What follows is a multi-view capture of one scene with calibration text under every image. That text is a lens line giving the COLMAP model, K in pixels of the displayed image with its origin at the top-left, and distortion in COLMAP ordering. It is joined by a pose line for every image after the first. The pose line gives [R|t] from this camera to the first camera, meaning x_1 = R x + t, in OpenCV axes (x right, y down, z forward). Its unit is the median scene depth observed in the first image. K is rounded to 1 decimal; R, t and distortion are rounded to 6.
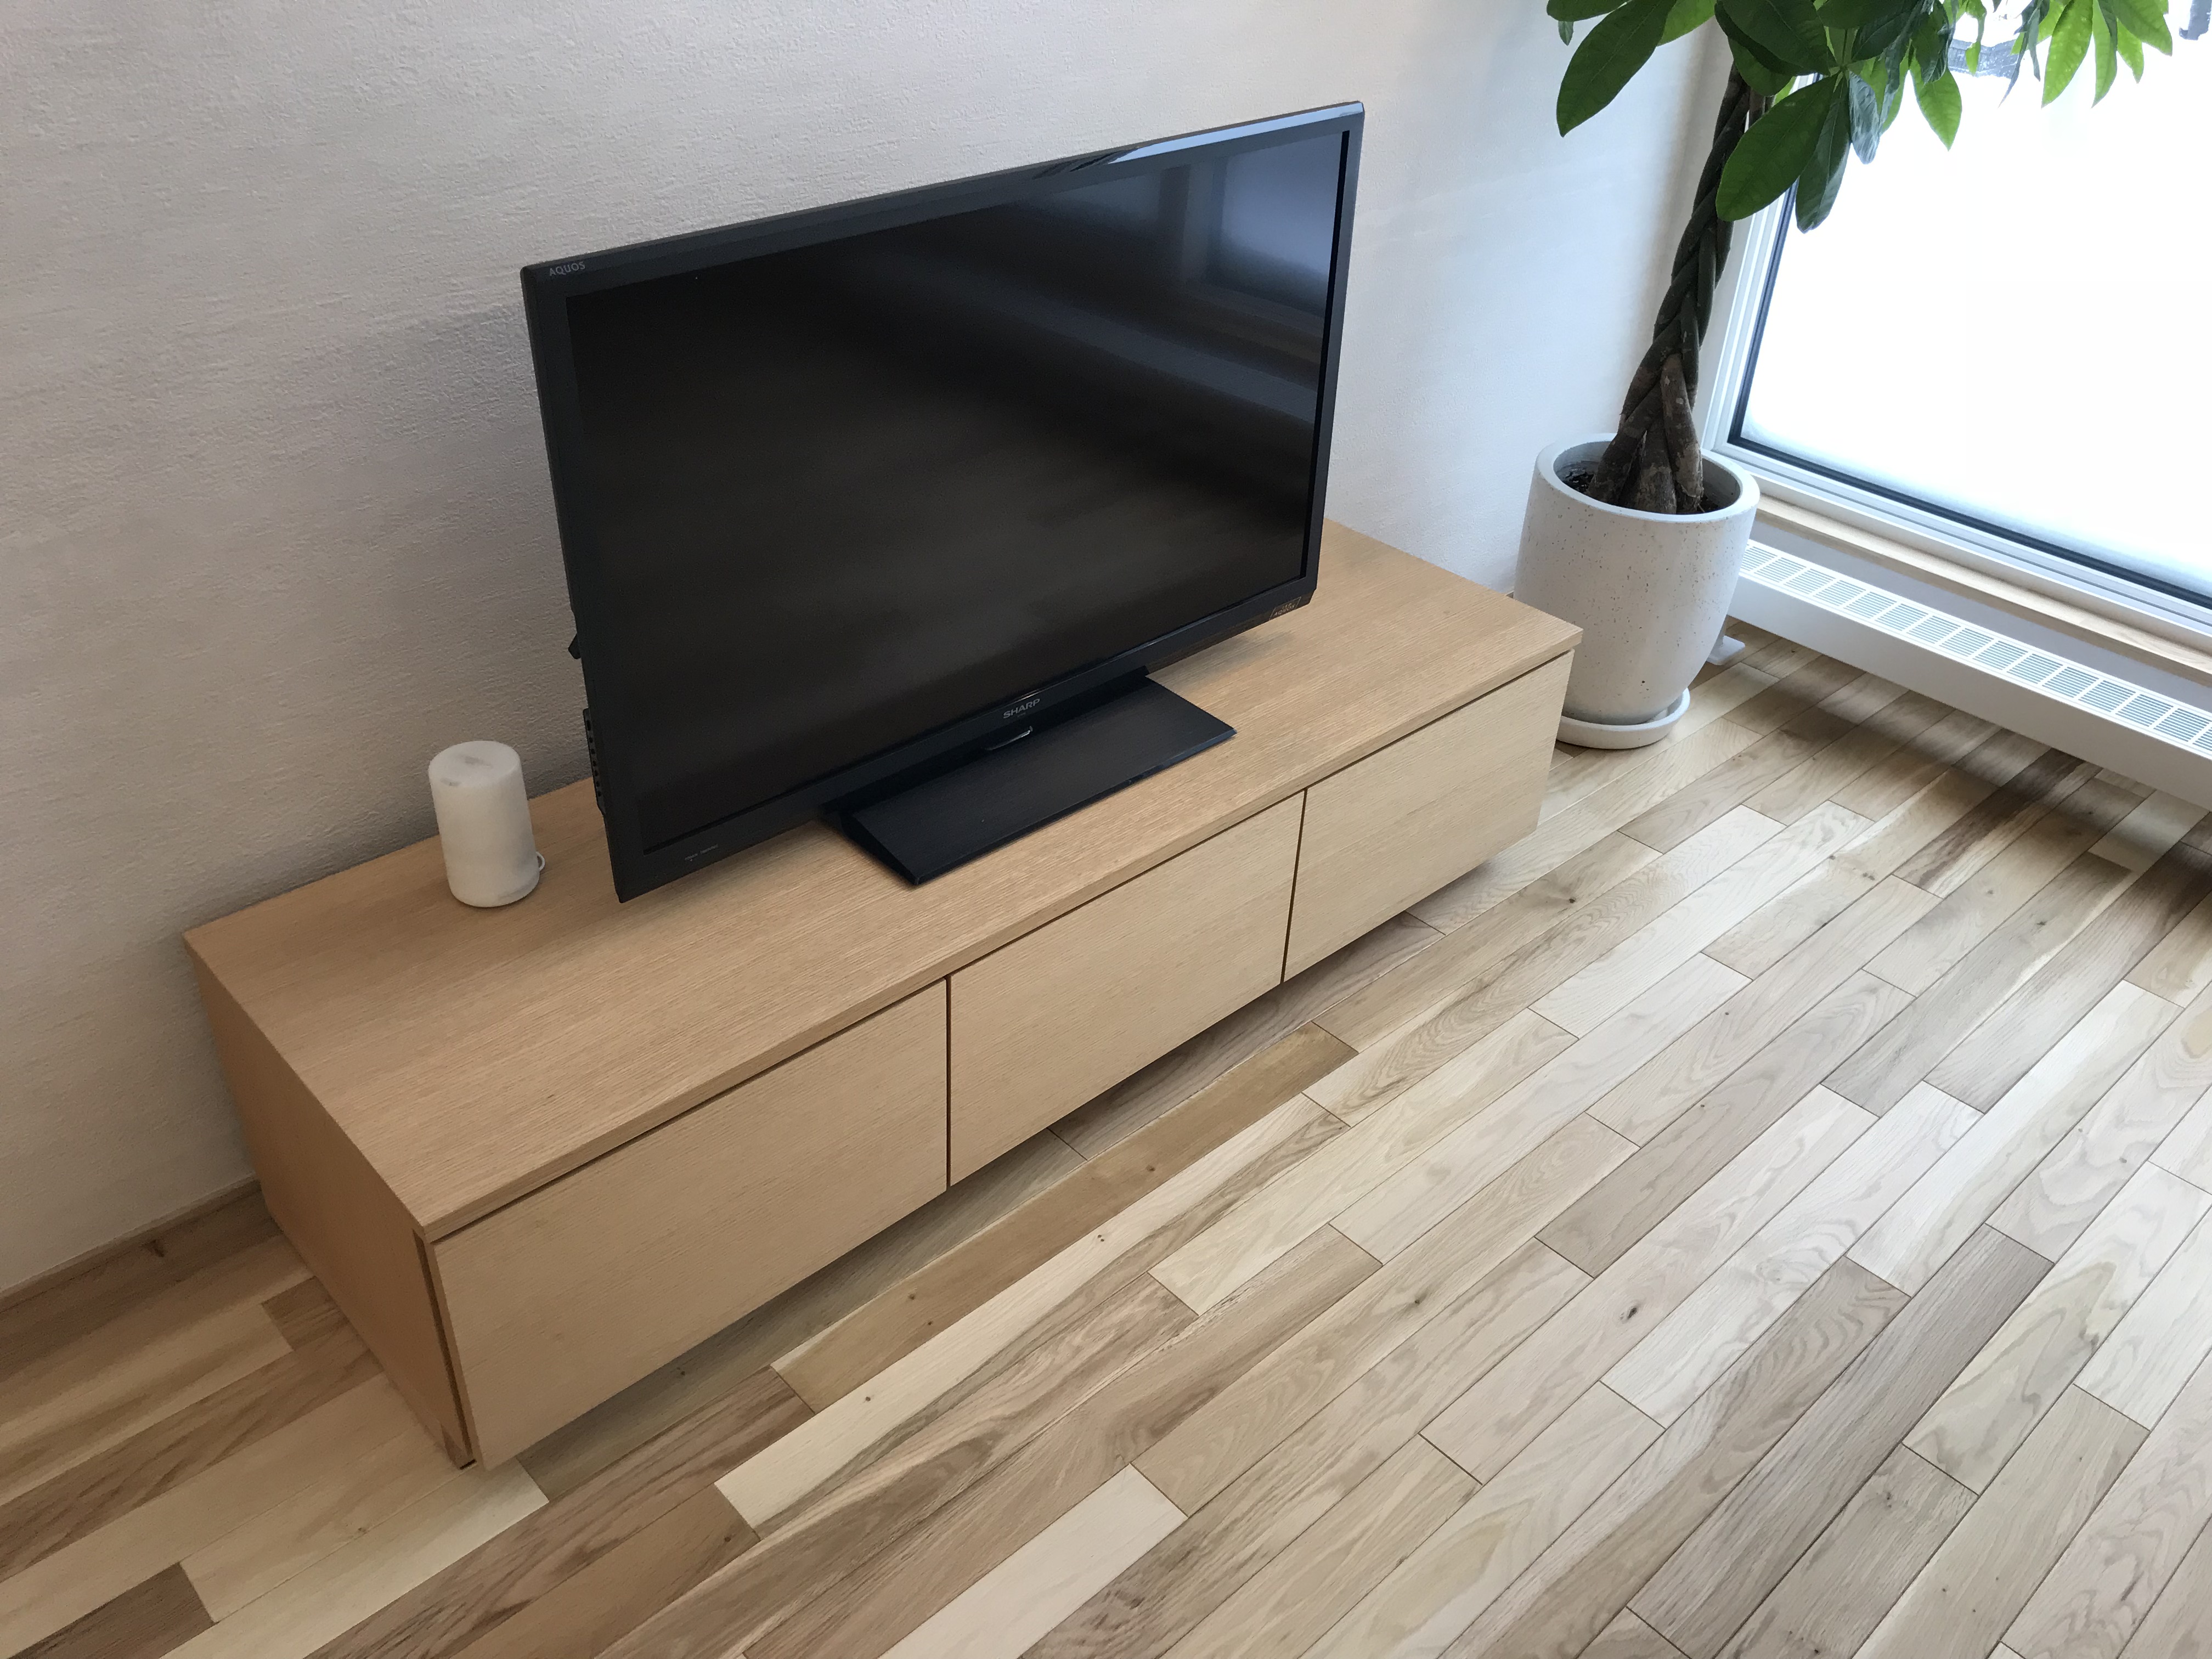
lens RADIAL K [[1815.4, 0, 1106.0], [0, 1815.4, 829.5], [0, 0, 1]] dist [0.011727, 0.005886]
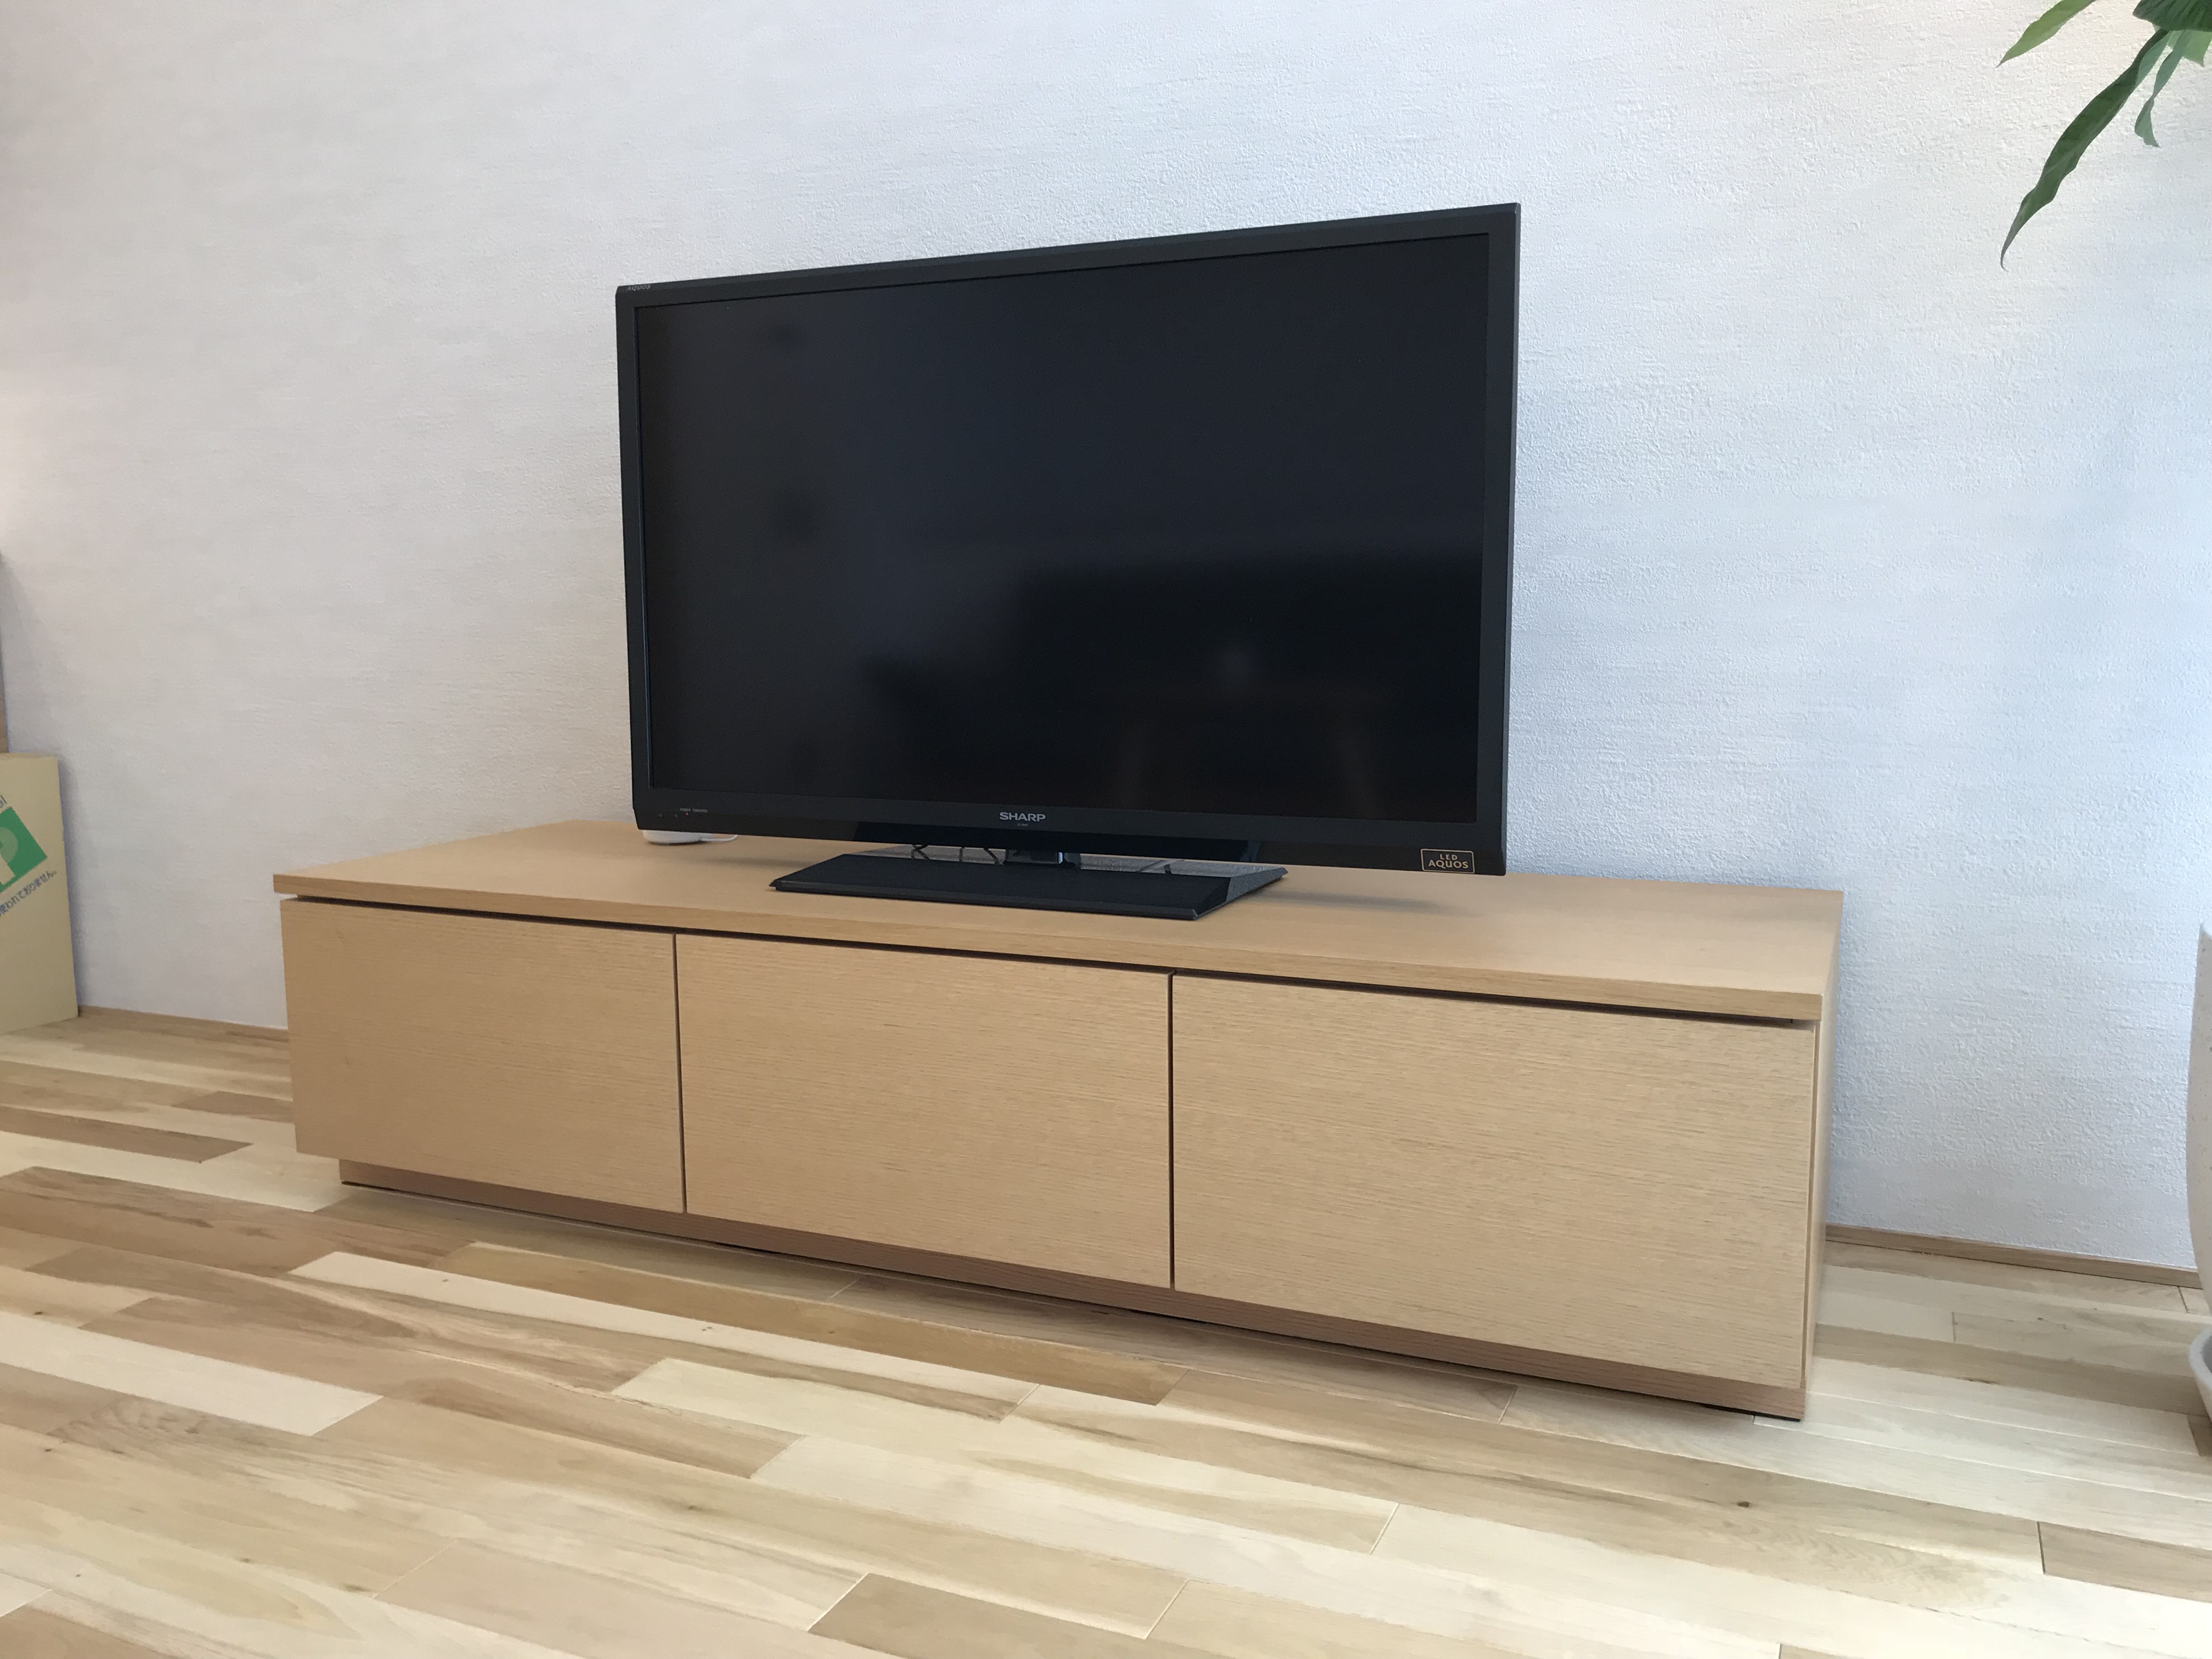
lens RADIAL K [[1815.4, 0, 1106.0], [0, 1815.4, 829.5], [0, 0, 1]] dist [0.011727, 0.005886]
pose [[0.394761, 0.082430, -0.915079, 0.901422], [-0.497924, 0.856223, -0.137674, 0.049541], [0.772163, 0.509988, 0.379047, 0.743036]]
